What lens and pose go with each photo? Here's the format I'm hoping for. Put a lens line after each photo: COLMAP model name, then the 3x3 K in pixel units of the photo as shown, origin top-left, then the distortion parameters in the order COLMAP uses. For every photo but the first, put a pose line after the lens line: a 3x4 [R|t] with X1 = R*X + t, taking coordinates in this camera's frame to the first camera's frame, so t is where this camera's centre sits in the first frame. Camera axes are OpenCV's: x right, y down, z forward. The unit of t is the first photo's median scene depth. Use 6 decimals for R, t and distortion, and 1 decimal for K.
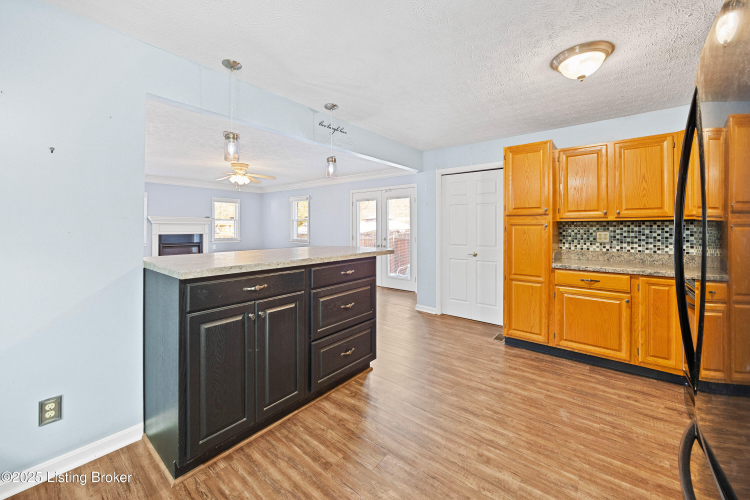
lens RADIAL K [[297.1, 0, 374.6], [0, 297.1, 226.1], [0, 0, 1]] dist [-0.000573, -0.000068]
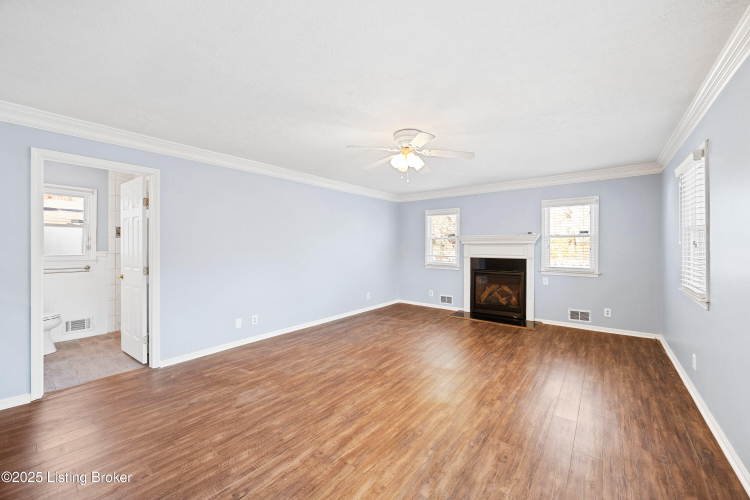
lens RADIAL K [[288.9, 0, 375.0], [0, 288.9, 250.0], [0, 0, 1]] dist [-0.000642, 0.000052]
pose [[-0.000610, 0.008207, -0.999966, 0.160511], [0.001090, 0.999966, 0.008206, 0.000966], [0.999999, -0.001085, -0.000619, 1.995884]]
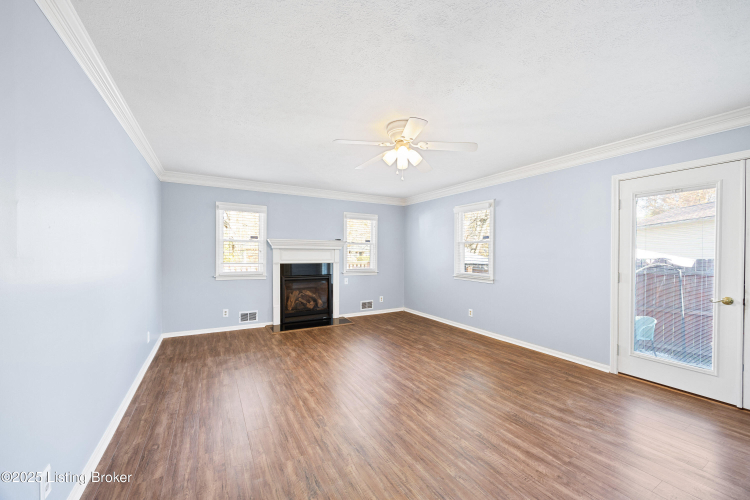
lens RADIAL K [[292.3, 0, 374.9], [0, 292.3, 254.5], [0, 0, 1]] dist [0.000131, 0.000016]
pose [[0.930029, 0.002361, -0.367478, -0.664621], [-0.000850, 0.999991, 0.004274, 0.005070], [0.367485, -0.003662, 0.930022, 1.131872]]
